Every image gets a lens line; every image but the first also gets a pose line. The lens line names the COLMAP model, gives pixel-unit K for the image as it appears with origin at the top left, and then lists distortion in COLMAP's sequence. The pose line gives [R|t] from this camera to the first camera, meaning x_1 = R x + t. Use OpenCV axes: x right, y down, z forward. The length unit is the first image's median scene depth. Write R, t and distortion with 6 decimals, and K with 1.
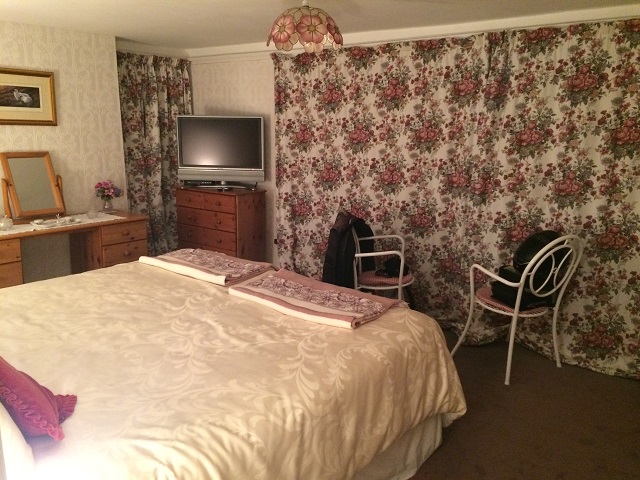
lens RADIAL K [[546.8, 0, 320.0], [0, 546.8, 240.0], [0, 0, 1]] dist [0.090513, -0.116434]
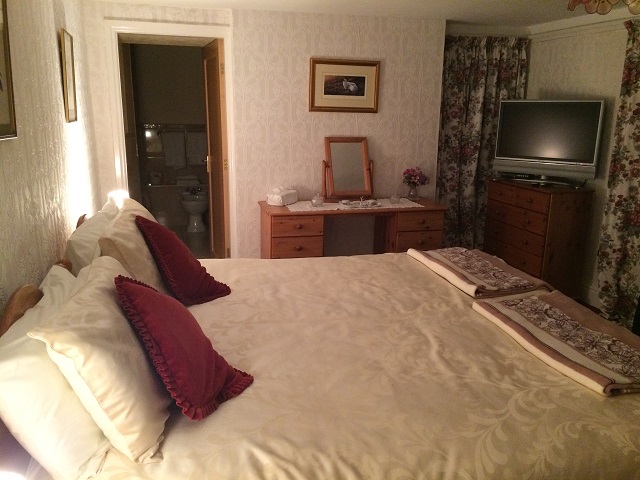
lens RADIAL K [[546.8, 0, 320.0], [0, 546.8, 240.0], [0, 0, 1]] dist [0.090513, -0.116434]
pose [[0.796317, 0.141807, -0.588023, 0.080141], [-0.128096, 0.989617, 0.065185, -0.019527], [0.591161, 0.023415, 0.806214, 0.094117]]
